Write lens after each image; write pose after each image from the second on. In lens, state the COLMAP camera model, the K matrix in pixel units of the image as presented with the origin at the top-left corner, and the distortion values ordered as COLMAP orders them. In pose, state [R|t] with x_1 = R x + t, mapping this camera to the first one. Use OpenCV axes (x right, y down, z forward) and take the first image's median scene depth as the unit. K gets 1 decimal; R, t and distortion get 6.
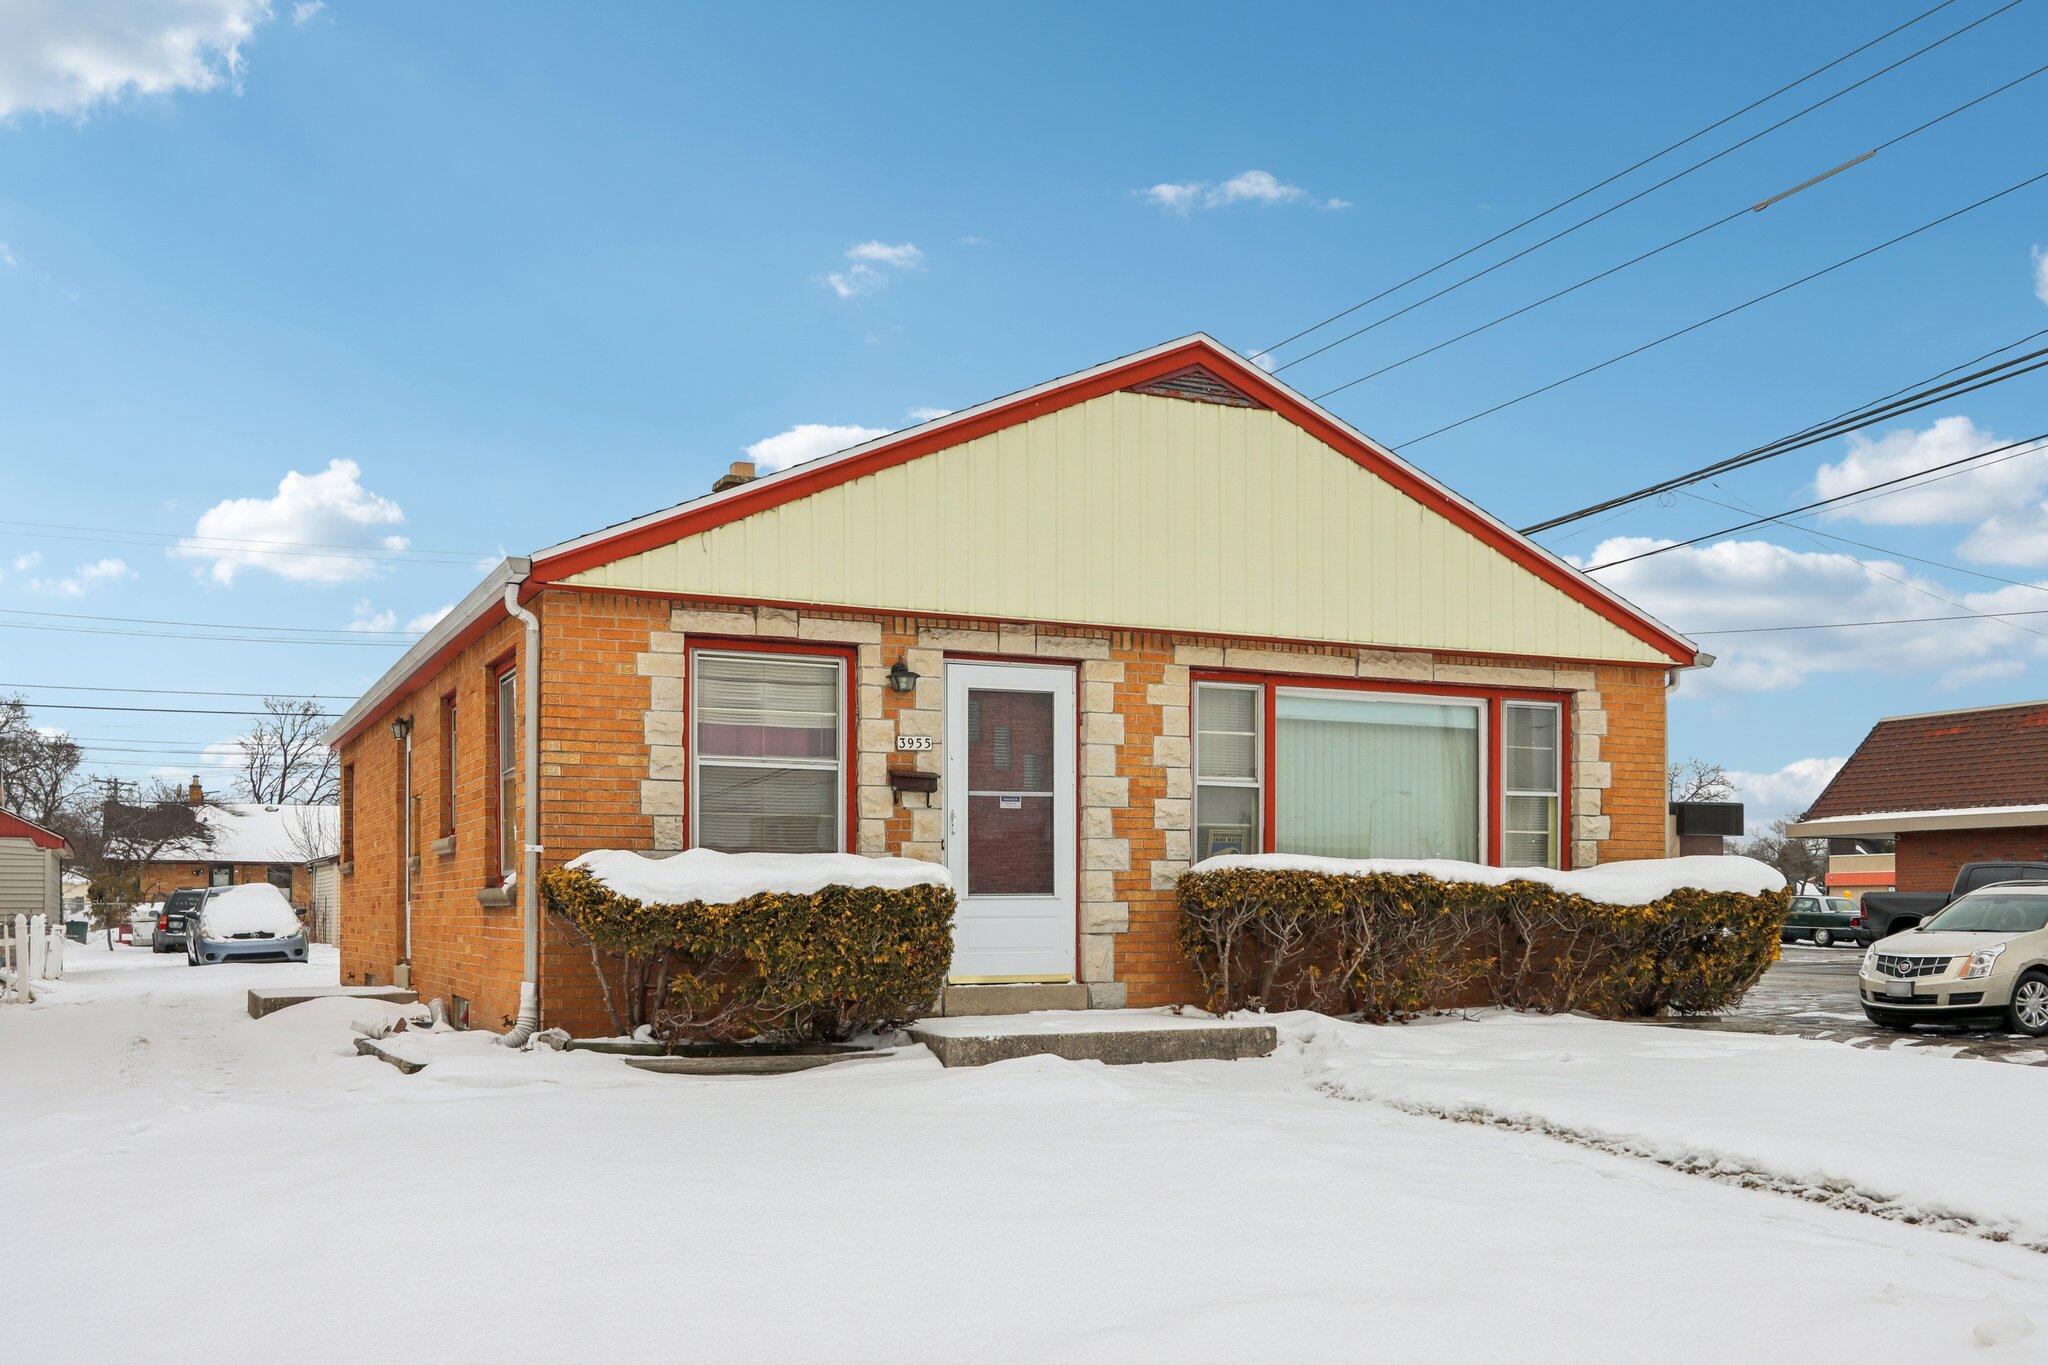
lens RADIAL K [[1937.7, 0, 1021.7], [0, 1937.7, 932.5], [0, 0, 1]] dist [-0.069730, -0.004973]
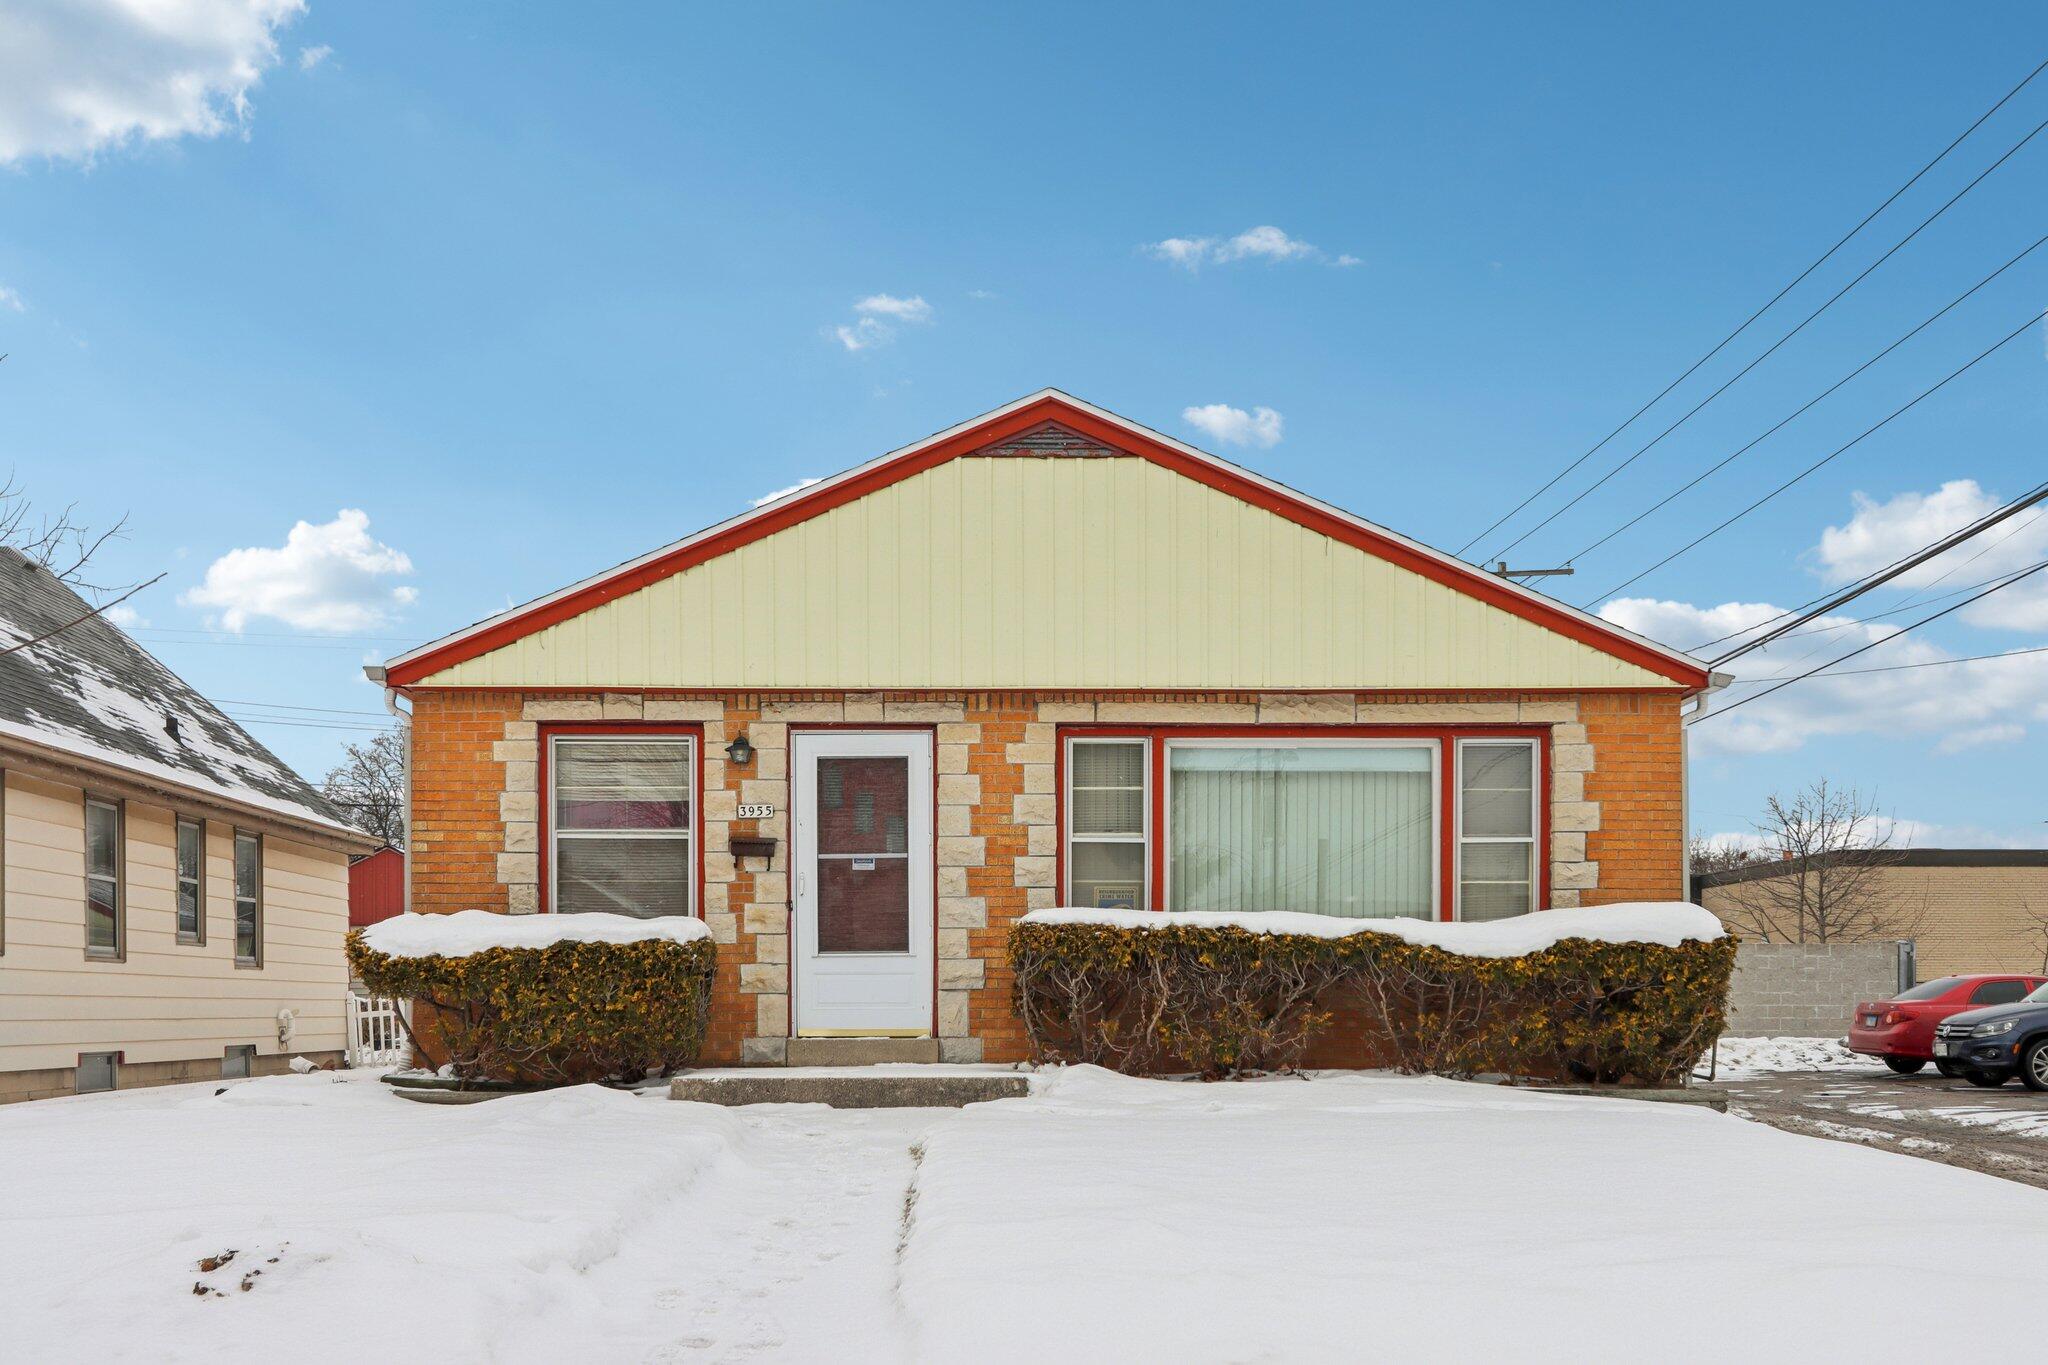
lens RADIAL K [[2124.8, 0, 1025.7], [0, 2124.8, 1071.1], [0, 0, 1]] dist [-0.046236, 0.001083]
pose [[0.908823, 0.011918, -0.417011, 0.549309], [-0.004642, 0.999819, 0.018457, 0.022916], [0.417156, -0.014838, 0.908714, -0.008674]]
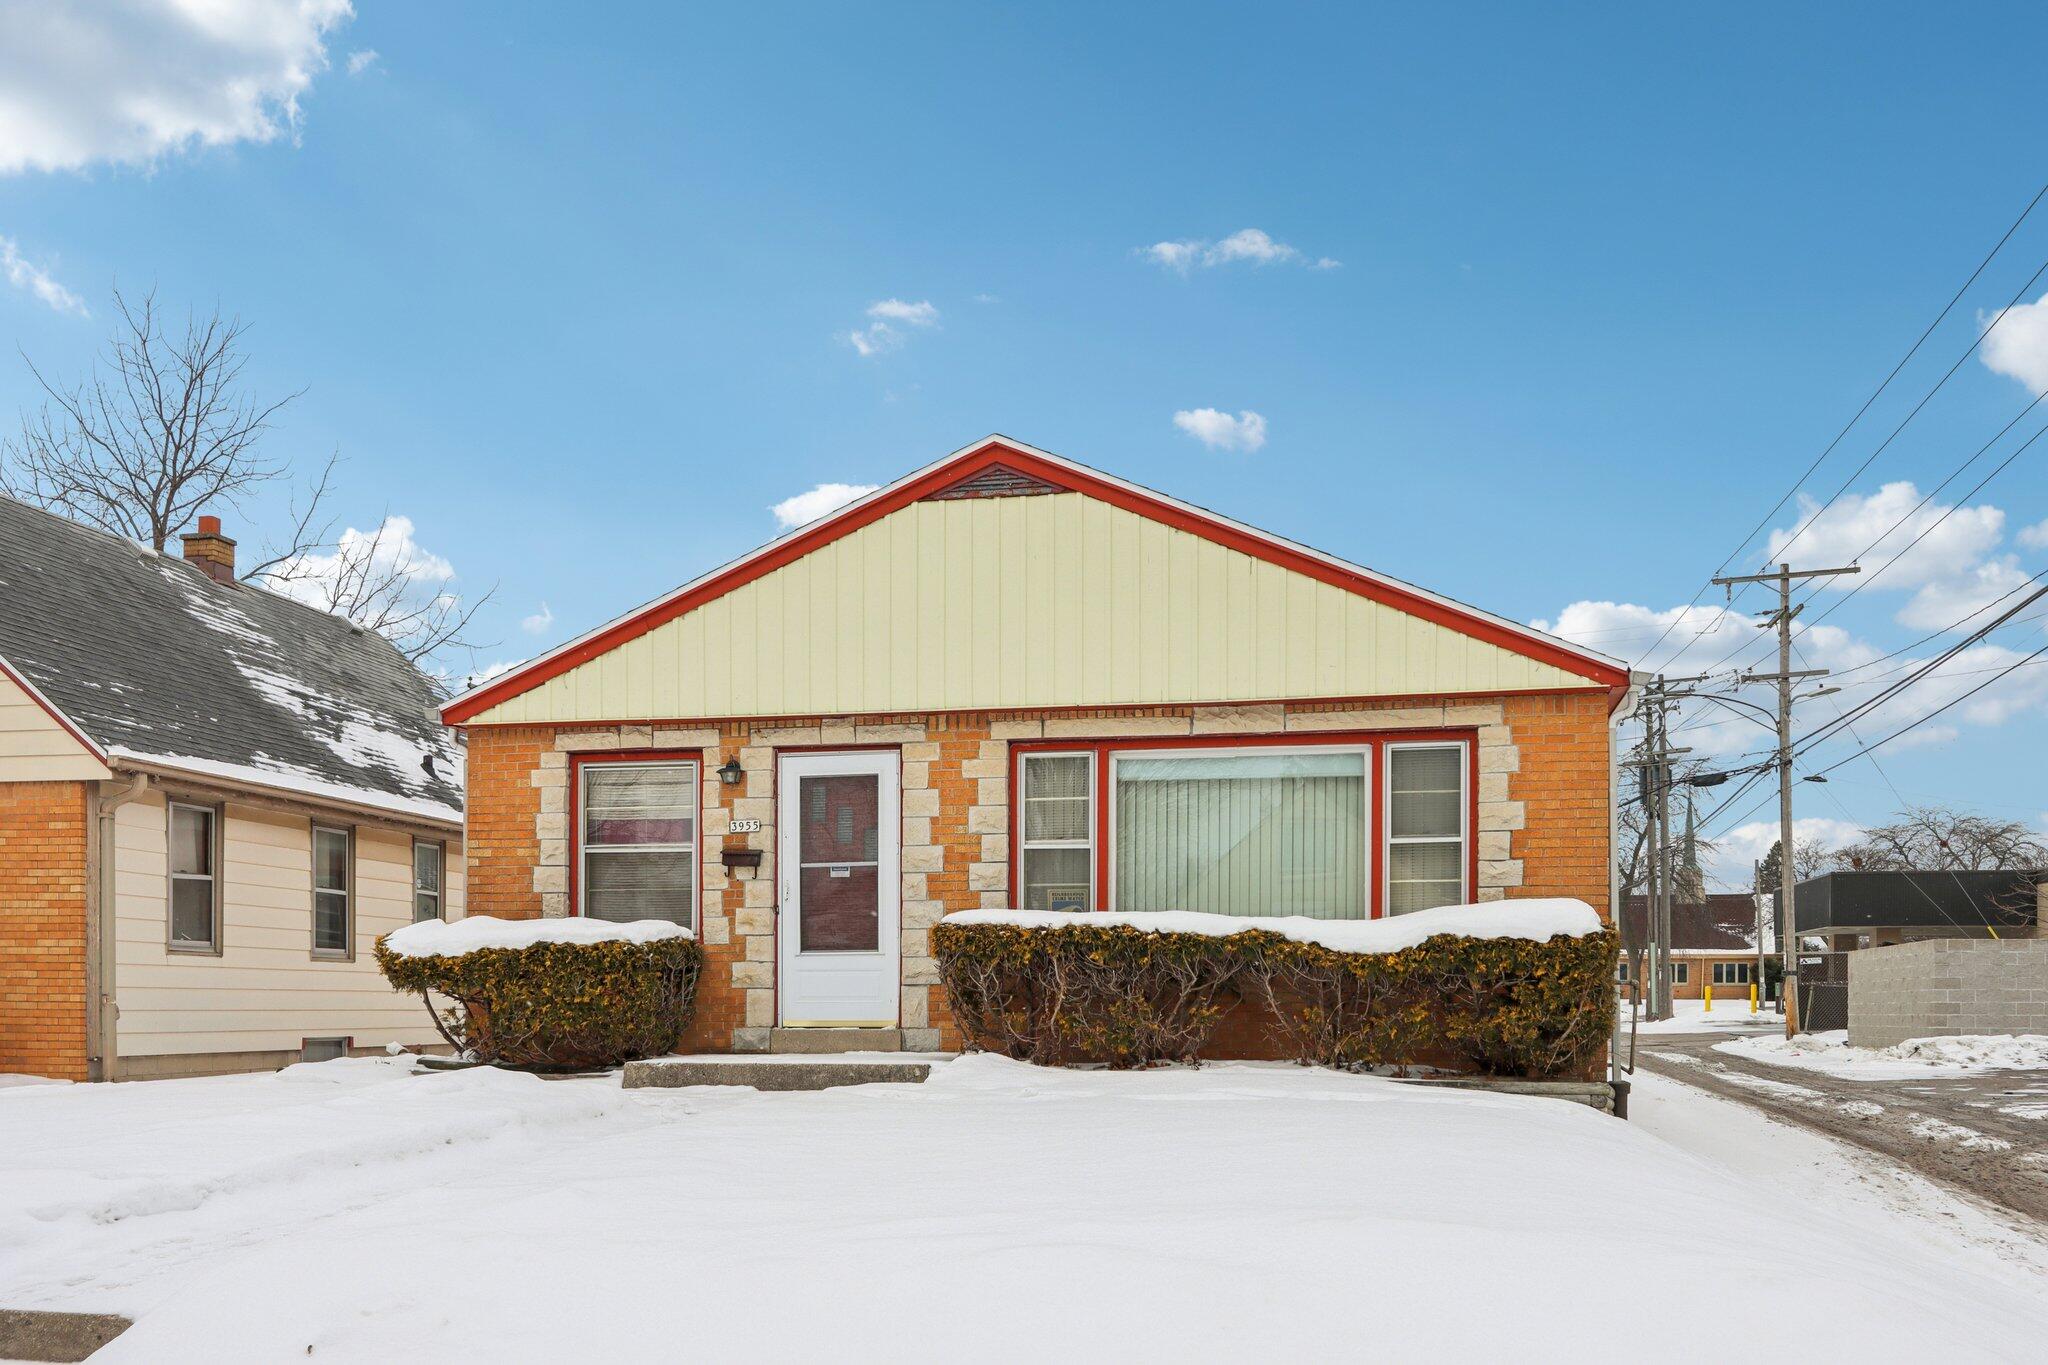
lens RADIAL K [[1938.4, 0, 1026.1], [0, 1938.4, 1035.0], [0, 0, 1]] dist [-0.051507, -0.008241]
pose [[0.788527, 0.011390, -0.614895, 0.791679], [-0.009492, 0.999935, 0.006351, 0.022198], [0.614927, 0.000829, 0.788583, 0.150045]]
